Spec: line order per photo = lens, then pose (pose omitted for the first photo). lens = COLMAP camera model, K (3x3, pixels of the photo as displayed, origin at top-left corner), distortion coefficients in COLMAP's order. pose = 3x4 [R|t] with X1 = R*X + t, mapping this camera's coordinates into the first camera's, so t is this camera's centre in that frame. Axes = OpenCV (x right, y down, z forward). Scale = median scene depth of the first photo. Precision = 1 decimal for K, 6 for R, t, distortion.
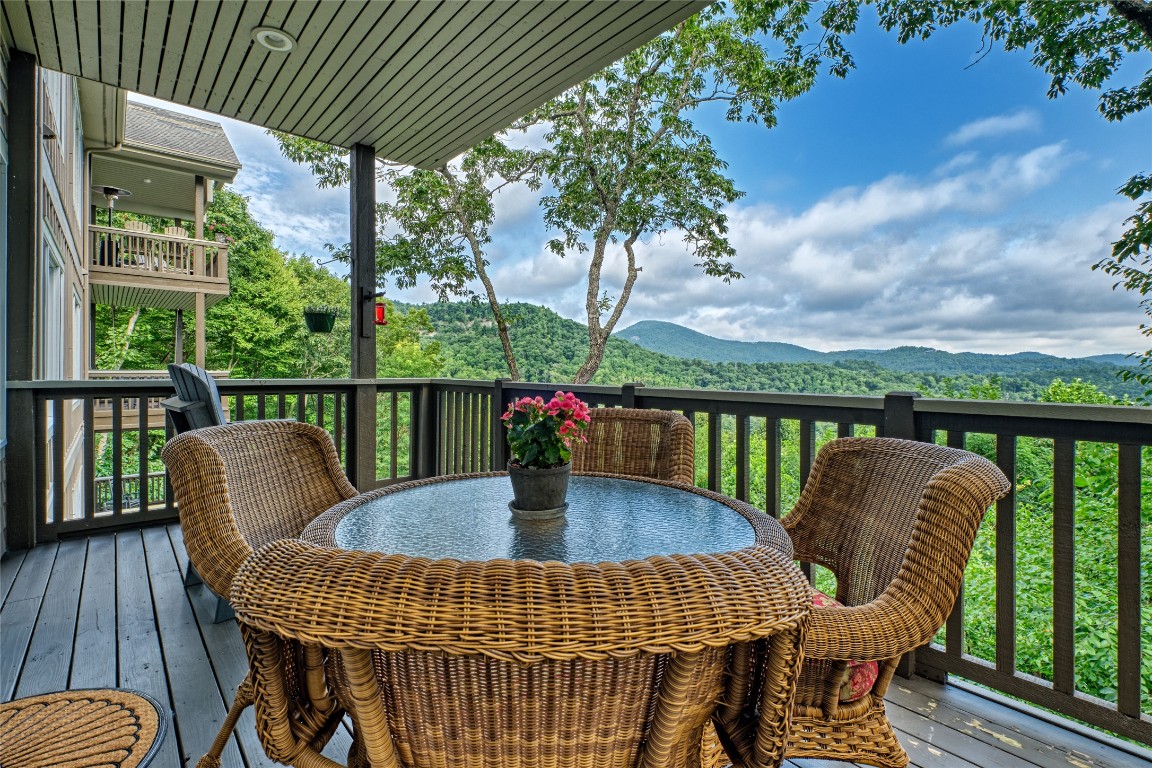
lens RADIAL K [[519.5, 0, 578.0], [0, 519.5, 373.3], [0, 0, 1]] dist [0.000404, -0.000423]
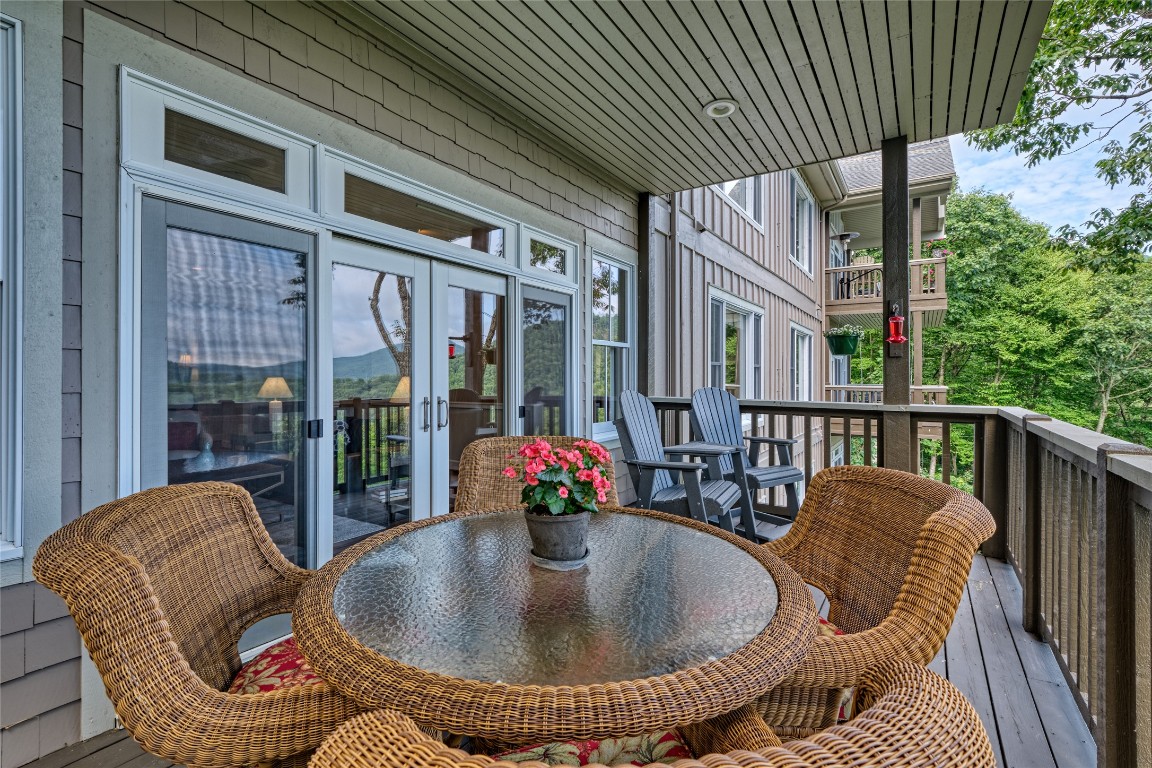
lens RADIAL K [[519.5, 0, 581.7], [0, 519.5, 379.2], [0, 0, 1]] dist [0.000404, -0.000423]
pose [[0.267465, 0.002150, -0.963565, 0.230510], [-0.014979, 0.999886, -0.001927, -0.017954], [0.963451, 0.014948, 0.267467, 0.212828]]
